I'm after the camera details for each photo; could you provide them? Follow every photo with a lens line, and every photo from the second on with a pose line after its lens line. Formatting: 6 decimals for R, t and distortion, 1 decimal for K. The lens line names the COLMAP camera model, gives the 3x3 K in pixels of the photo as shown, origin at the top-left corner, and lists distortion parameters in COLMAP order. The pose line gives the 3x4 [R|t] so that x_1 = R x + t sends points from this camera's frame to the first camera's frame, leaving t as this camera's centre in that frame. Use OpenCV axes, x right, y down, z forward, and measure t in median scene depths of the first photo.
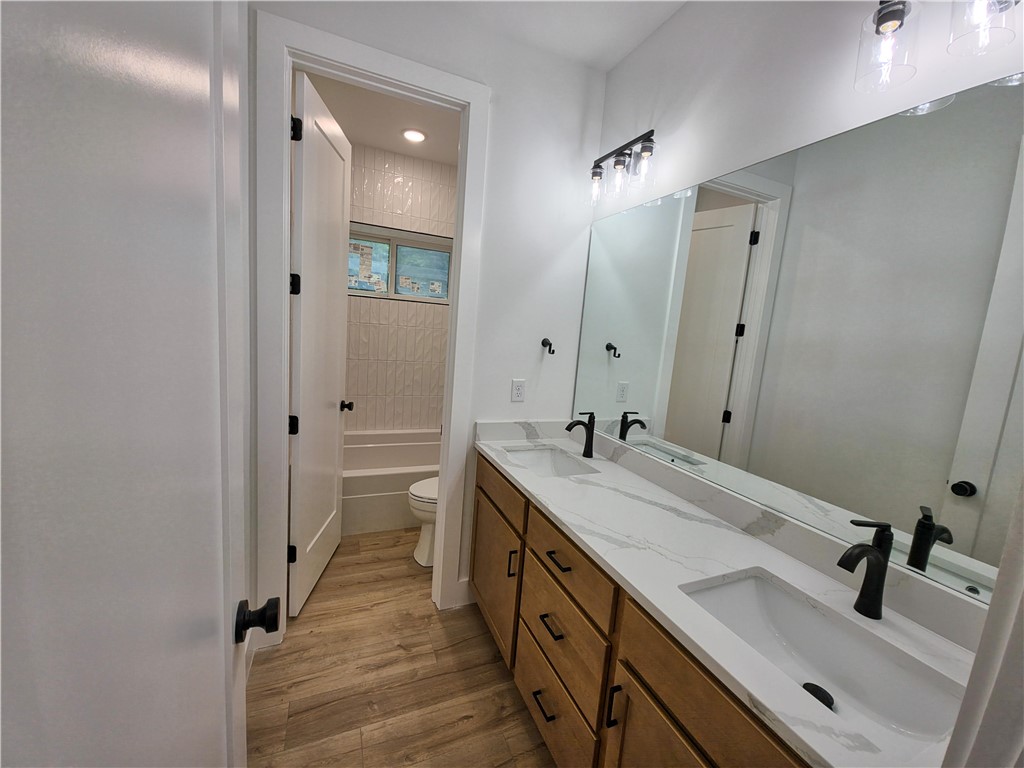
lens RADIAL K [[407.1, 0, 511.7], [0, 407.1, 373.2], [0, 0, 1]] dist [0.008533, -0.005945]
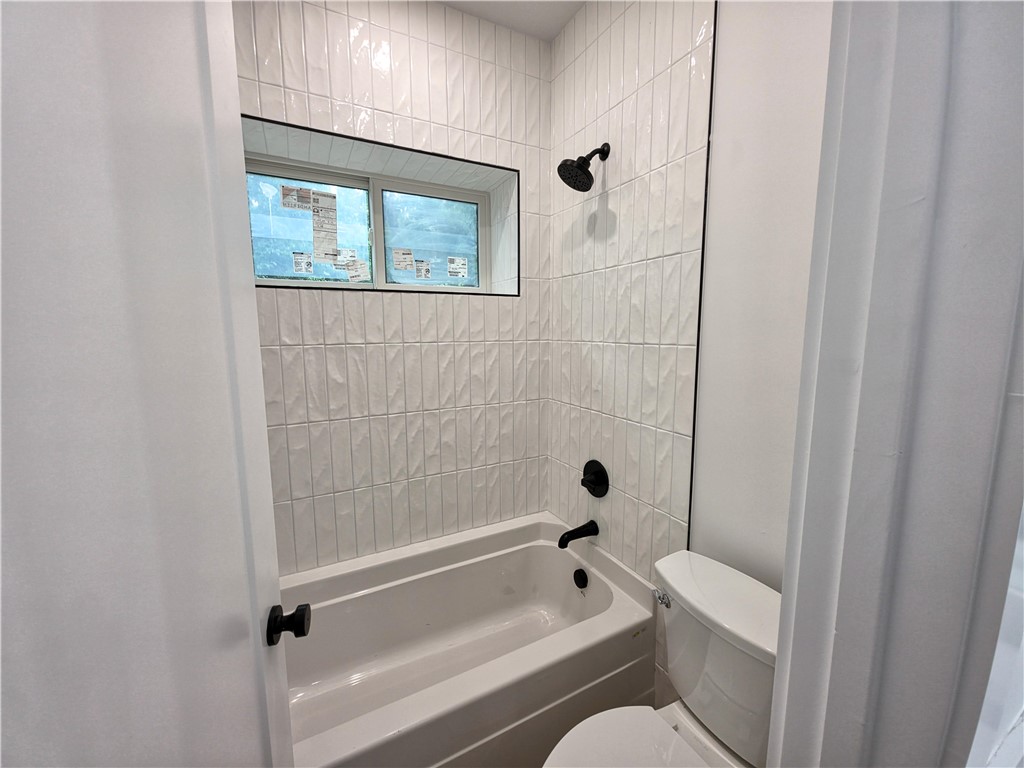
lens RADIAL K [[407.1, 0, 515.2], [0, 407.1, 378.4], [0, 0, 1]] dist [0.008533, -0.005945]
pose [[0.993689, -0.088665, 0.068714, -0.169612], [0.087597, 0.995986, 0.018414, -0.066083], [-0.070070, -0.012279, 0.997466, 0.460892]]
